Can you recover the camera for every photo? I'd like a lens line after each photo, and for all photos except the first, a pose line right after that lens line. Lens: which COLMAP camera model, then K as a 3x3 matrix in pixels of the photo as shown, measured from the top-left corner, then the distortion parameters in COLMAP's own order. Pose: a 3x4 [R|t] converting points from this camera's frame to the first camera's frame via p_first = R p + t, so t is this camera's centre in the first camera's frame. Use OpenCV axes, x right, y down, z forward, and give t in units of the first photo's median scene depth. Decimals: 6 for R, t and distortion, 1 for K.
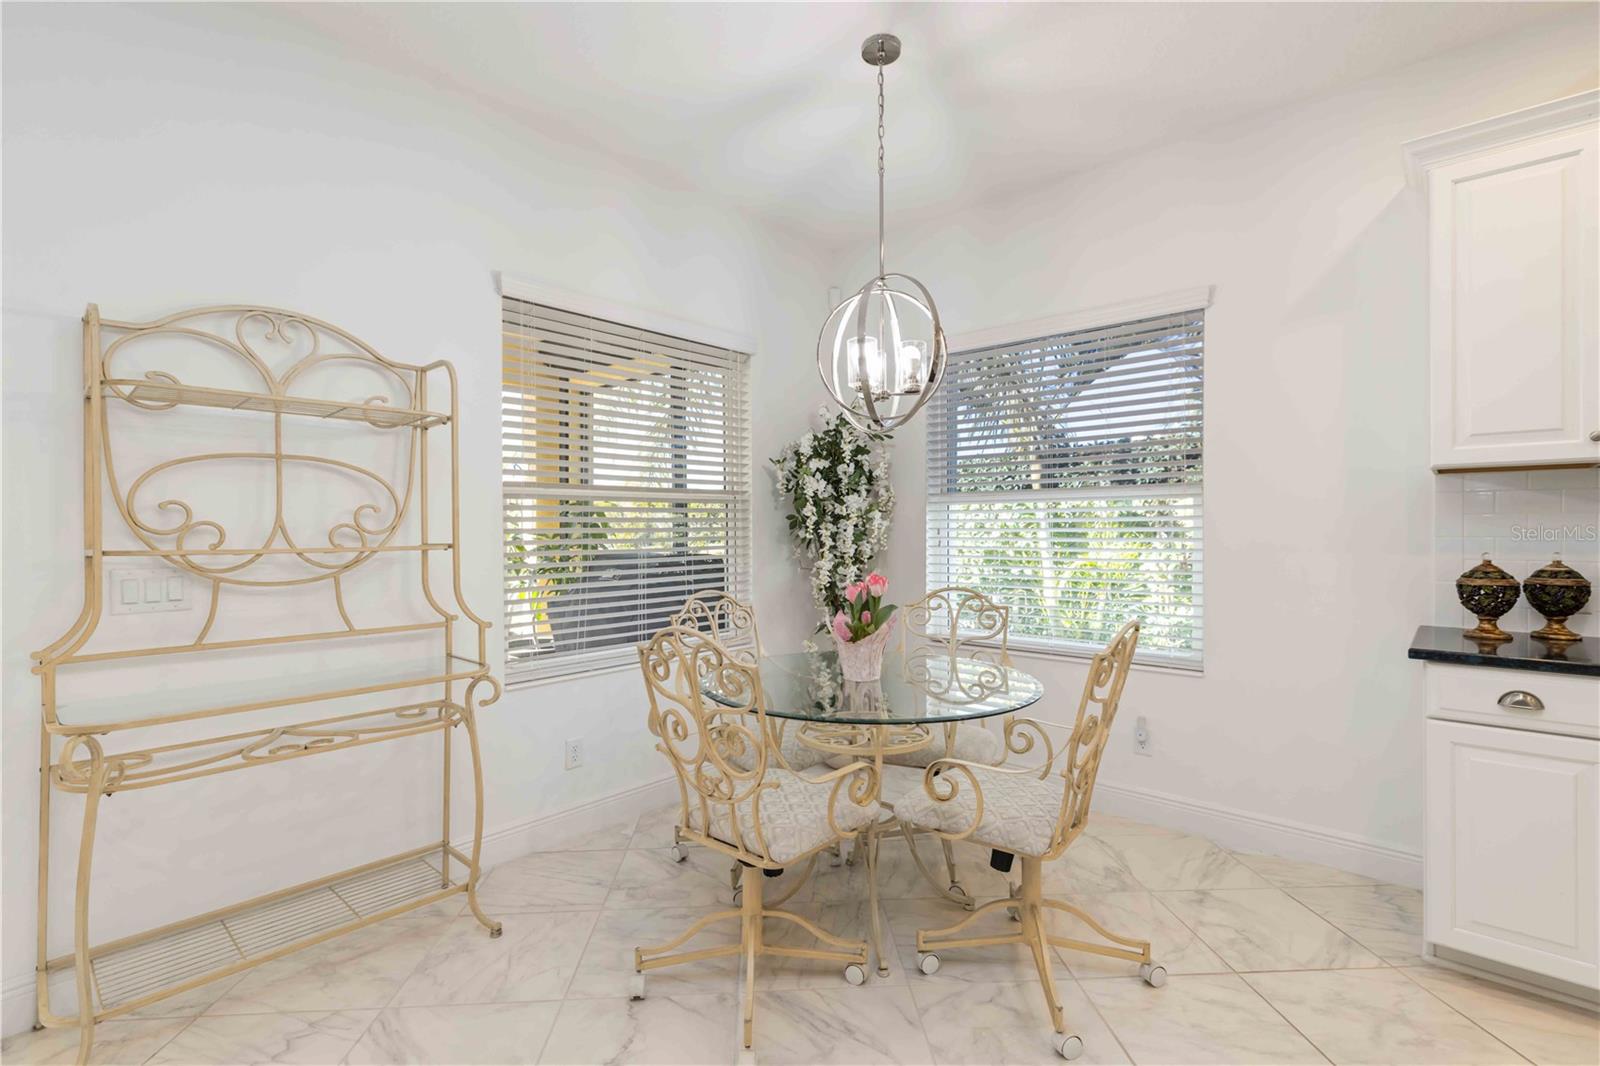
lens RADIAL K [[722.8, 0, 795.6], [0, 722.8, 534.7], [0, 0, 1]] dist [0.004743, 0.000369]
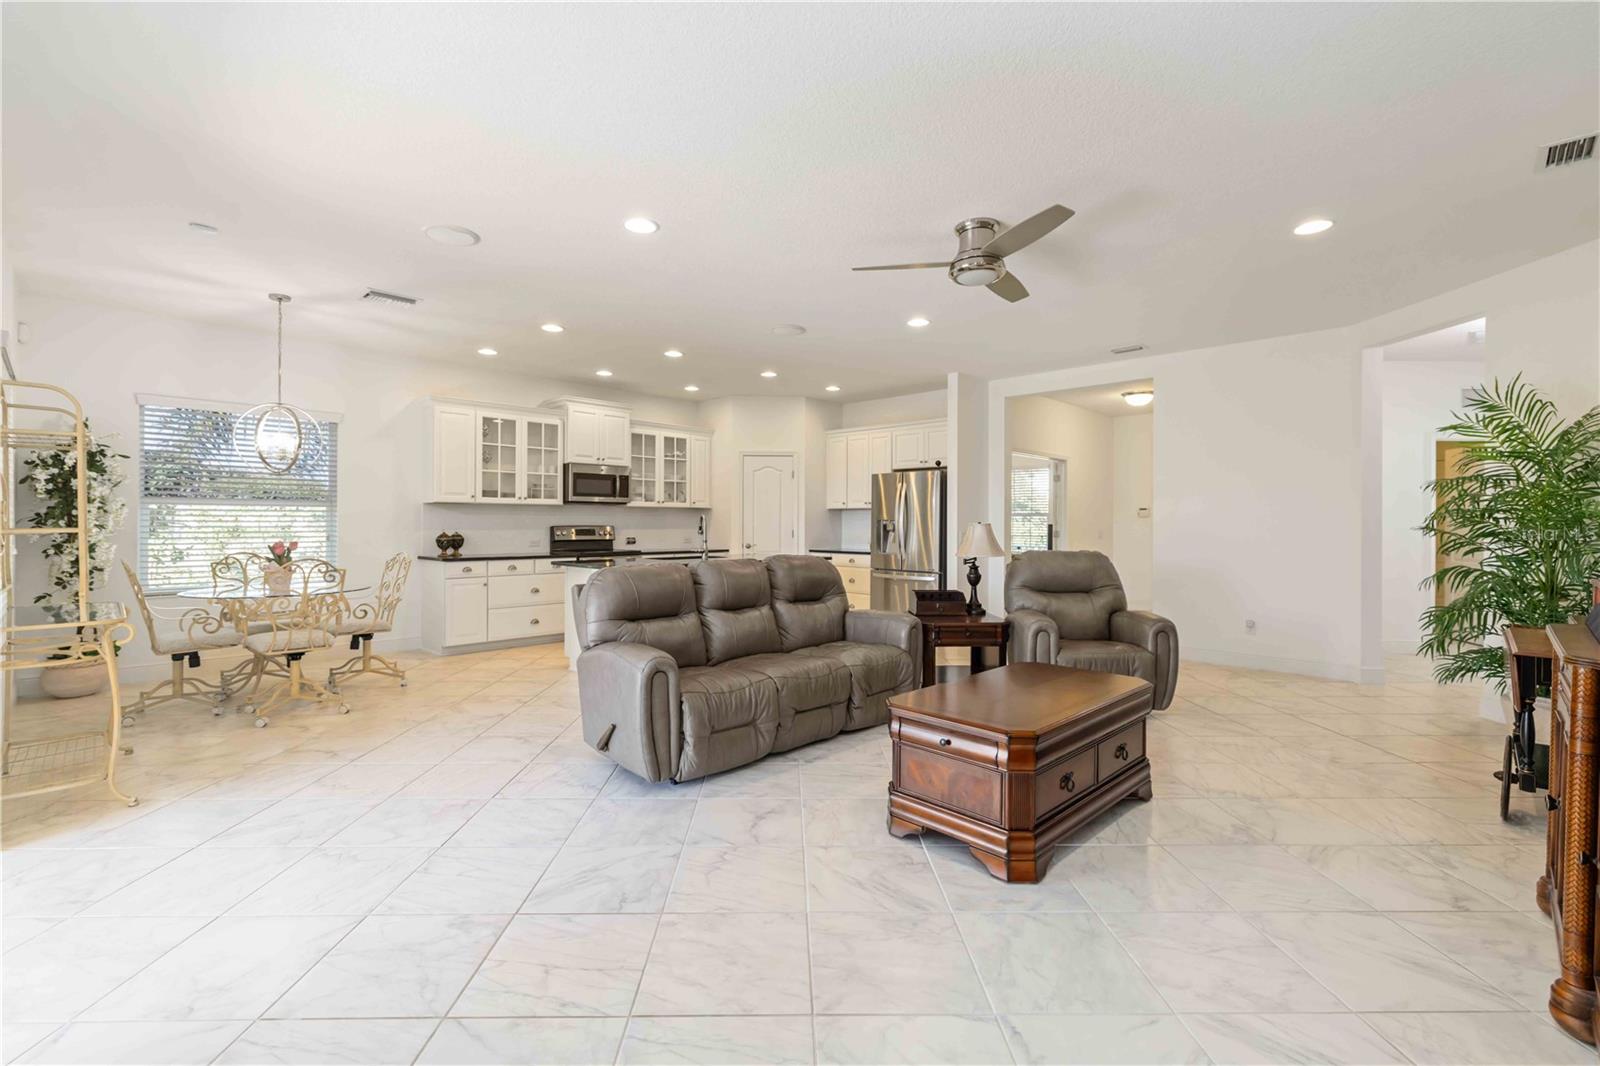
lens RADIAL K [[698.4, 0, 798.2], [0, 698.4, 518.2], [0, 0, 1]] dist [0.004278, 0.000487]
pose [[0.035123, 0.010439, 0.999328, -2.061324], [0.001628, 0.999944, -0.010503, 0.008858], [-0.999382, 0.001996, 0.035104, -0.663613]]
